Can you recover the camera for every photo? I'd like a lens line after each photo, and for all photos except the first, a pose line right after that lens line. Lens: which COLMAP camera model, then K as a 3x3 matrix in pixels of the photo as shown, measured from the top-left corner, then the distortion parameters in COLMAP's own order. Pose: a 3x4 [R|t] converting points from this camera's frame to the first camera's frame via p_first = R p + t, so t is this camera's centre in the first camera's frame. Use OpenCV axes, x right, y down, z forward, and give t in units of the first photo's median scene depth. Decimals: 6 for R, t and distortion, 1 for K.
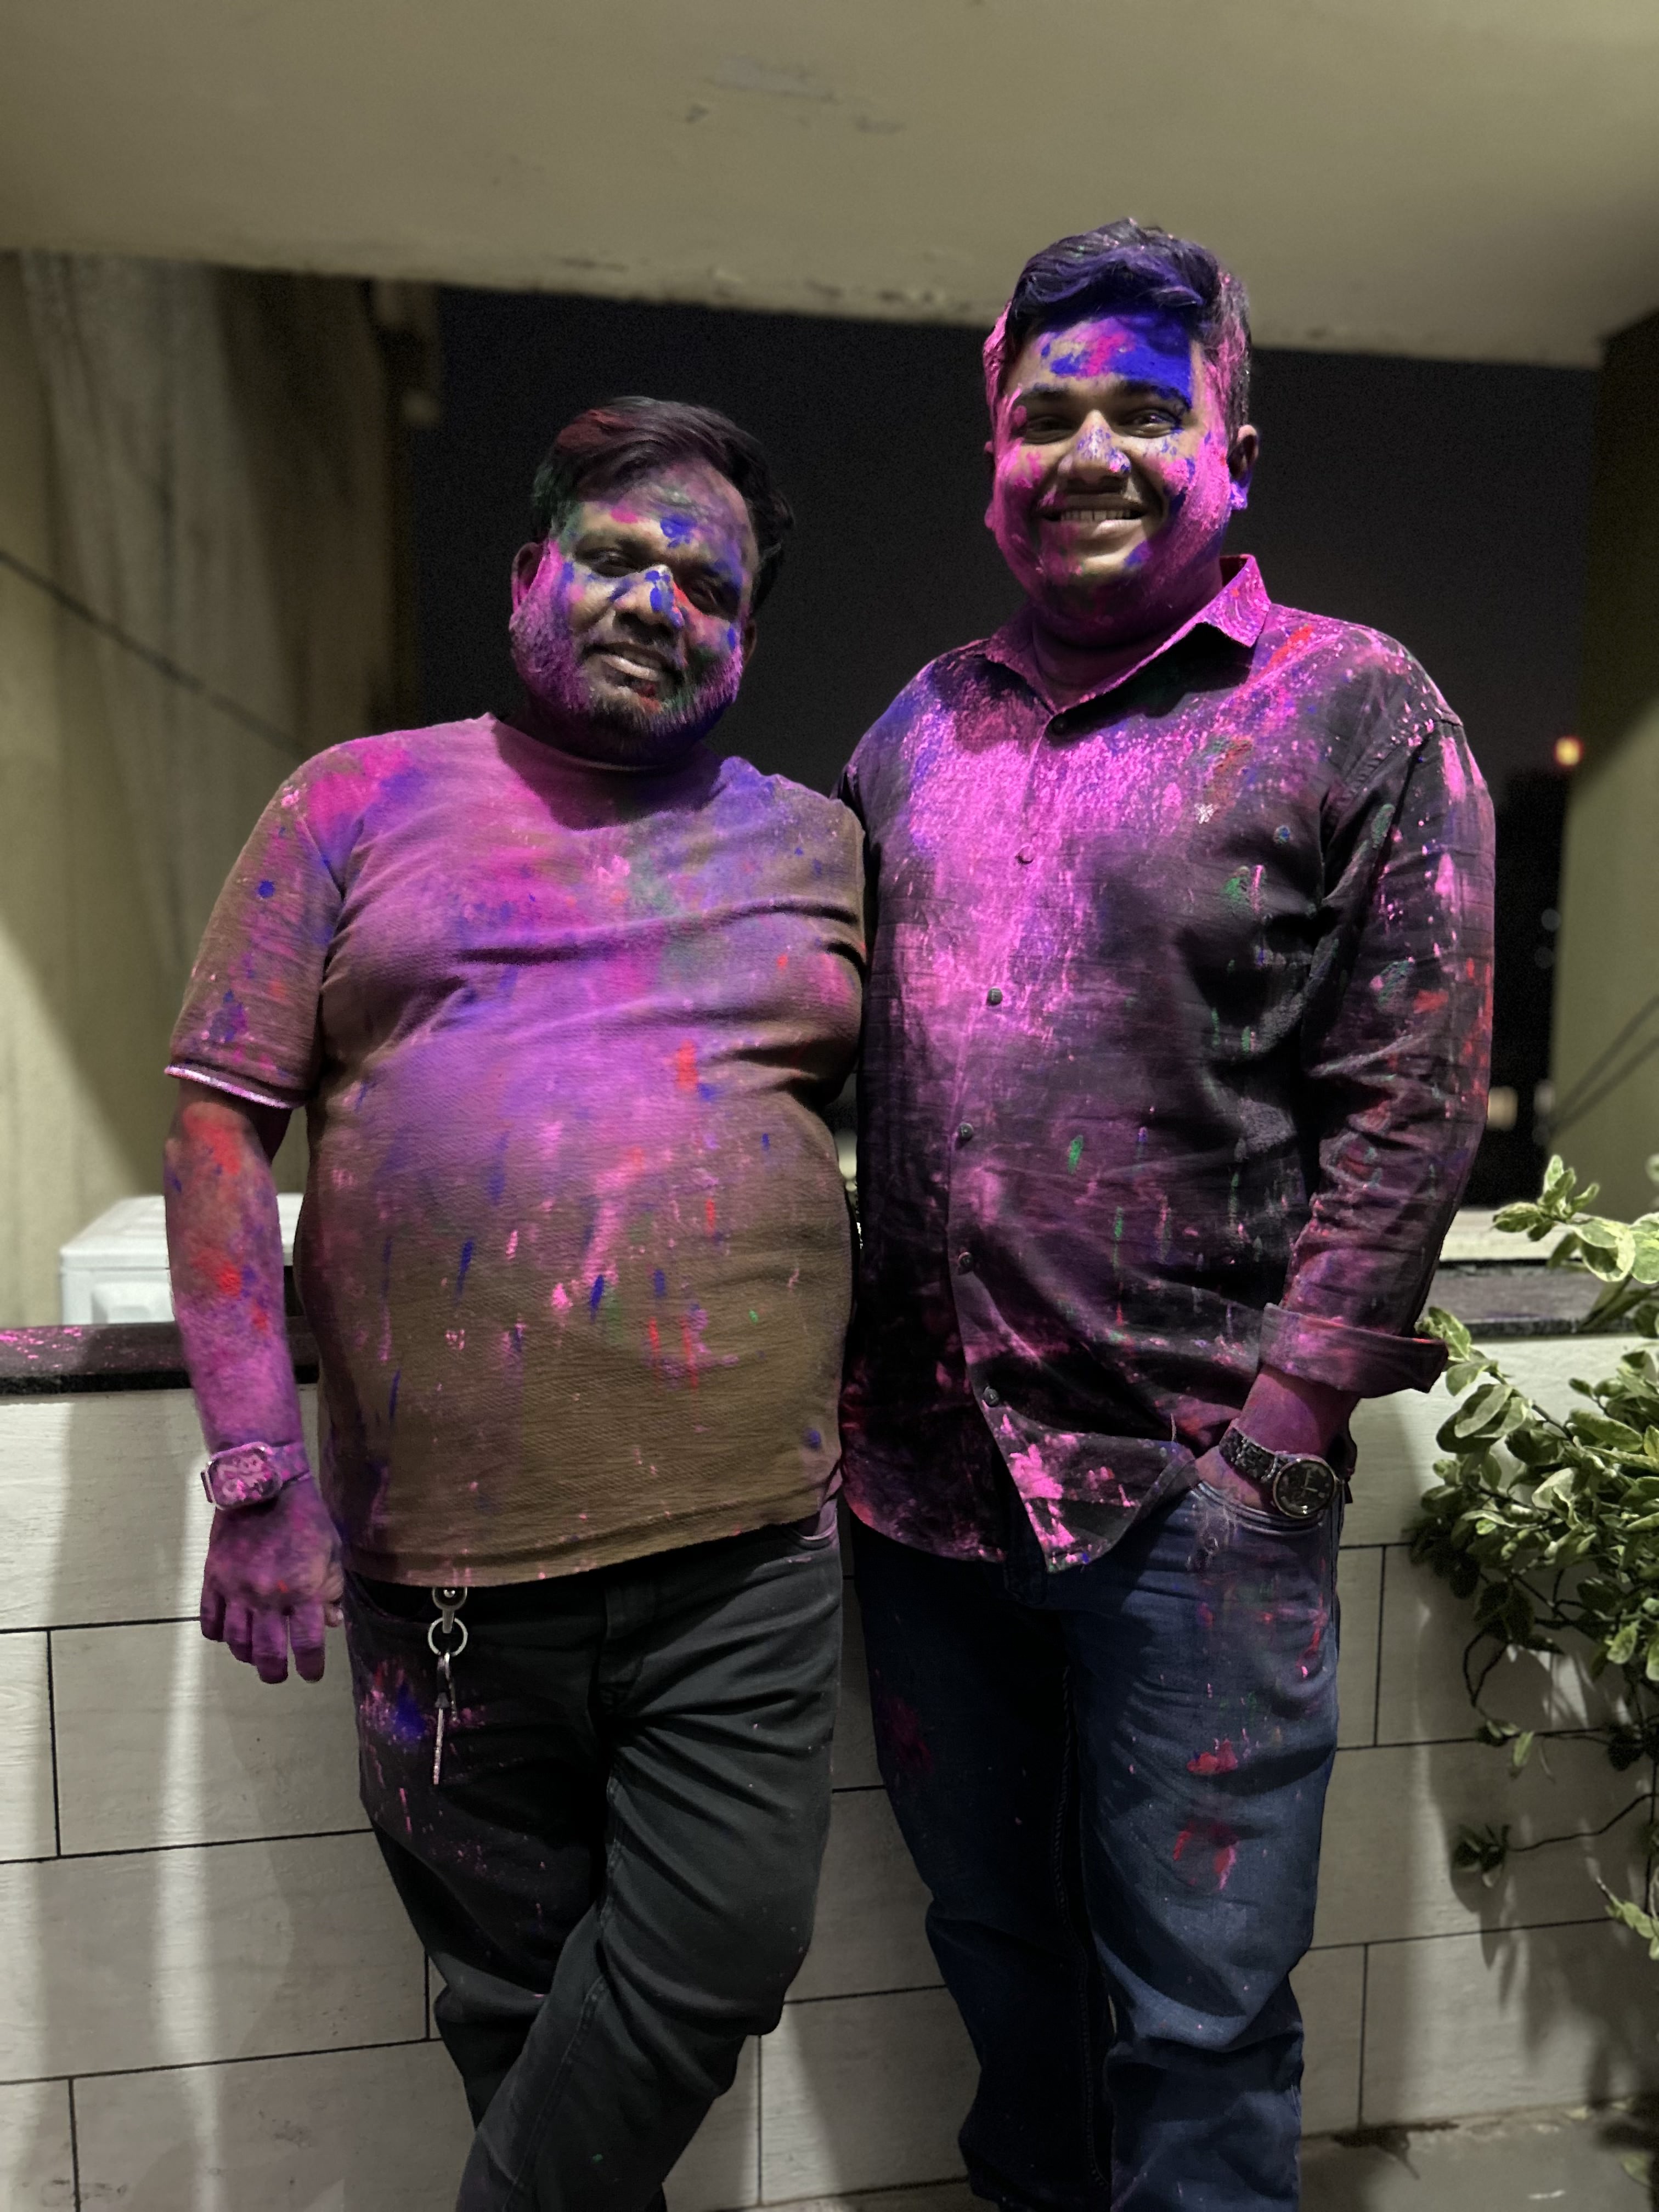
lens RADIAL K [[1661.6, 0, 810.8], [0, 1661.6, 1108.8], [0, 0, 1]] dist [0.012999, -0.021892]
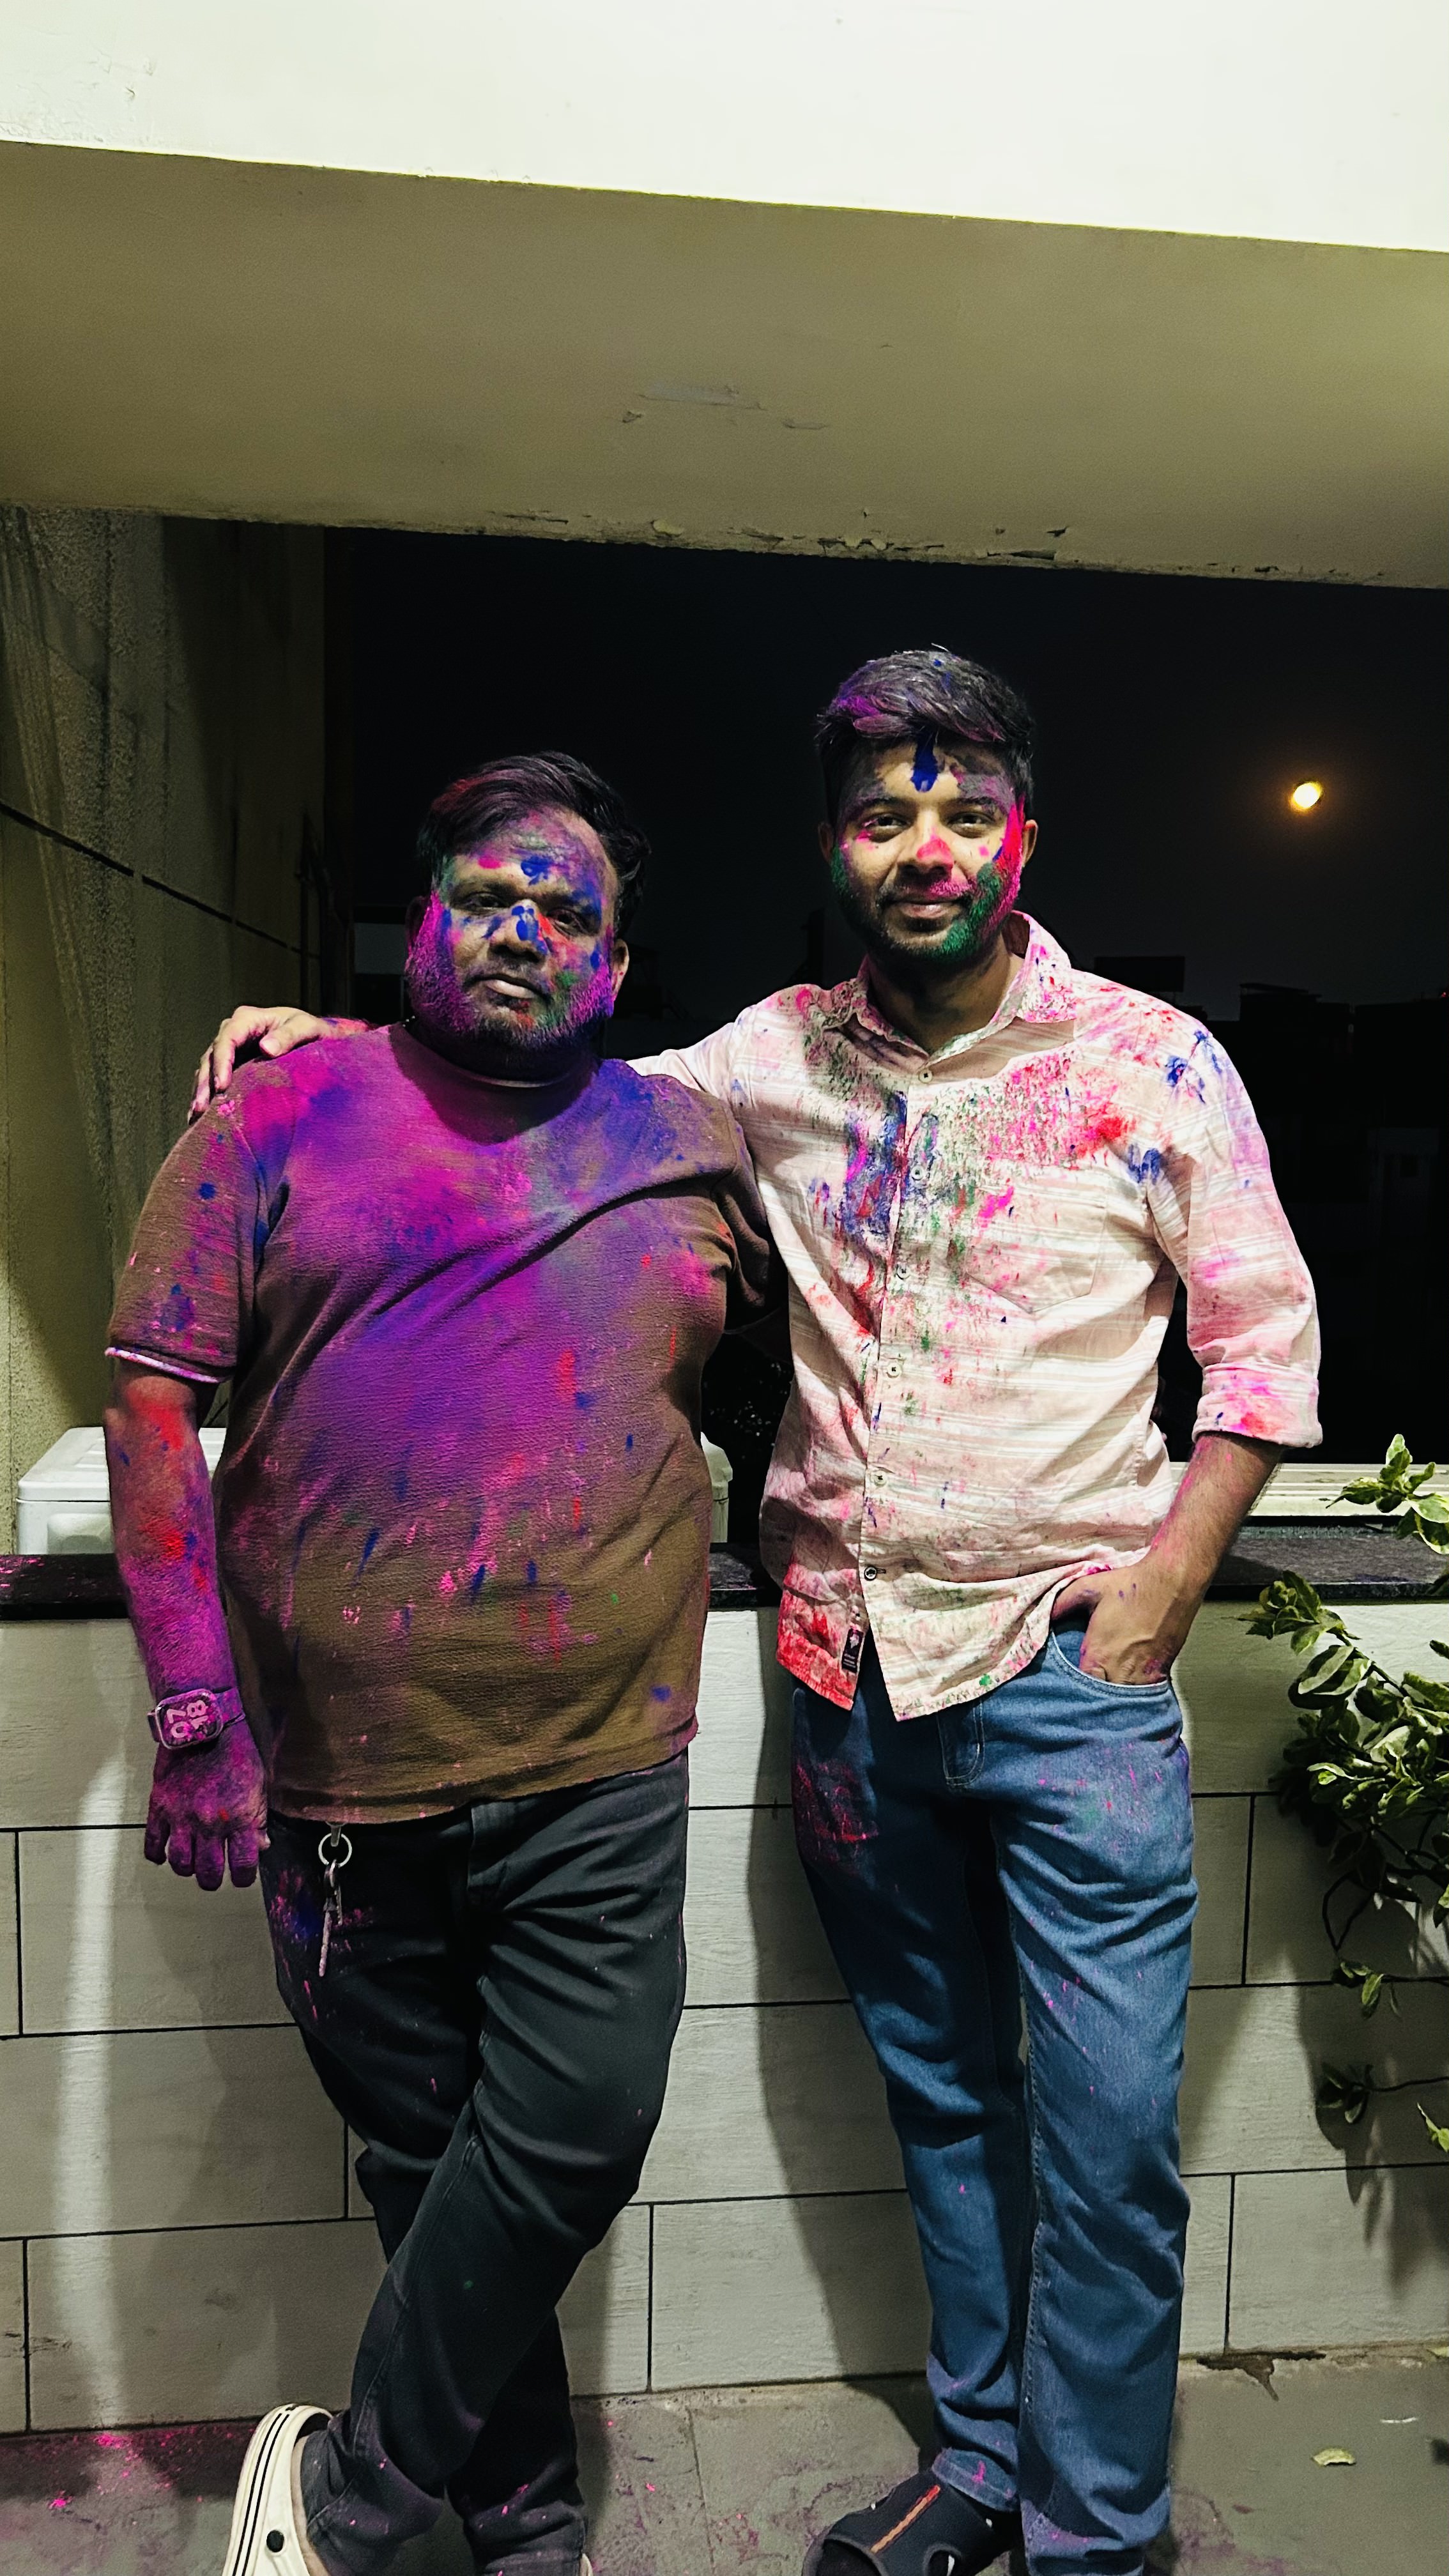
lens RADIAL K [[1931.6, 0, 724.7], [0, 1931.6, 1290.1], [0, 0, 1]] dist [-0.003701, 0.051098]
pose [[0.998828, 0.010858, -0.047158, 0.069791], [-0.010269, 0.999866, 0.012716, -0.071879], [0.047290, -0.012217, 0.998807, -0.241244]]
